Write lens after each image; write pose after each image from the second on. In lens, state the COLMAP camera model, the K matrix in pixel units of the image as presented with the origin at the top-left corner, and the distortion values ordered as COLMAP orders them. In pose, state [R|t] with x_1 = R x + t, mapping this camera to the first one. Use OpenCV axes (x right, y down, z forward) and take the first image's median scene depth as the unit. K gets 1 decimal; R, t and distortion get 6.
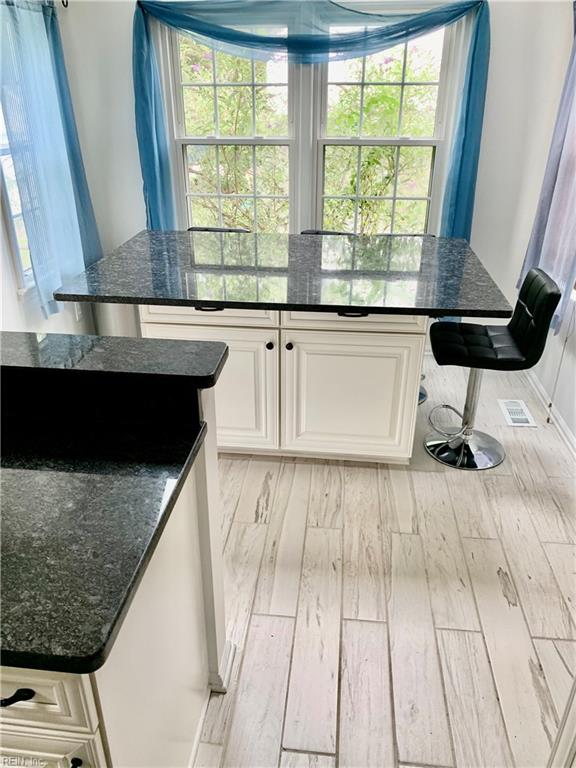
lens RADIAL K [[584.8, 0, 285.1], [0, 584.8, 384.2], [0, 0, 1]] dist [-0.003827, -0.001787]
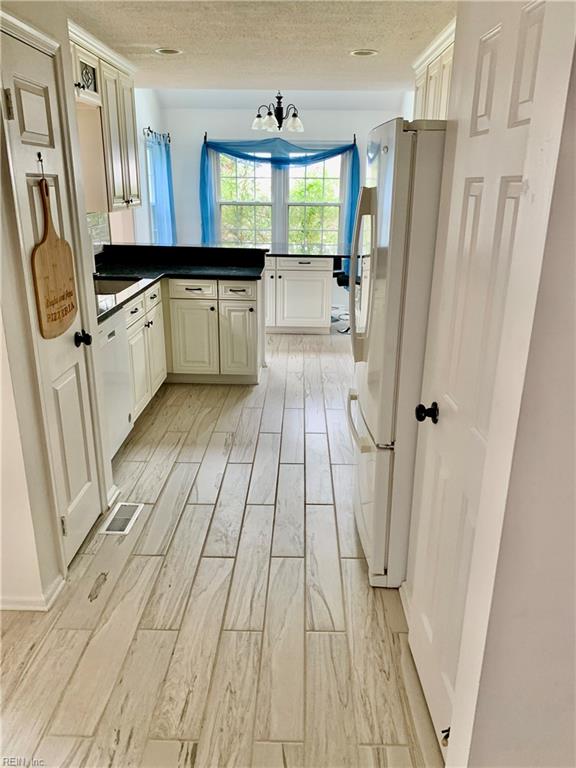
lens RADIAL K [[584.8, 0, 289.7], [0, 584.8, 383.3], [0, 0, 1]] dist [-0.003827, -0.001787]
pose [[0.995641, -0.018116, 0.091492, -0.142103], [0.030406, 0.990410, -0.134774, 0.546826], [-0.088173, 0.136968, 0.986643, -1.062201]]
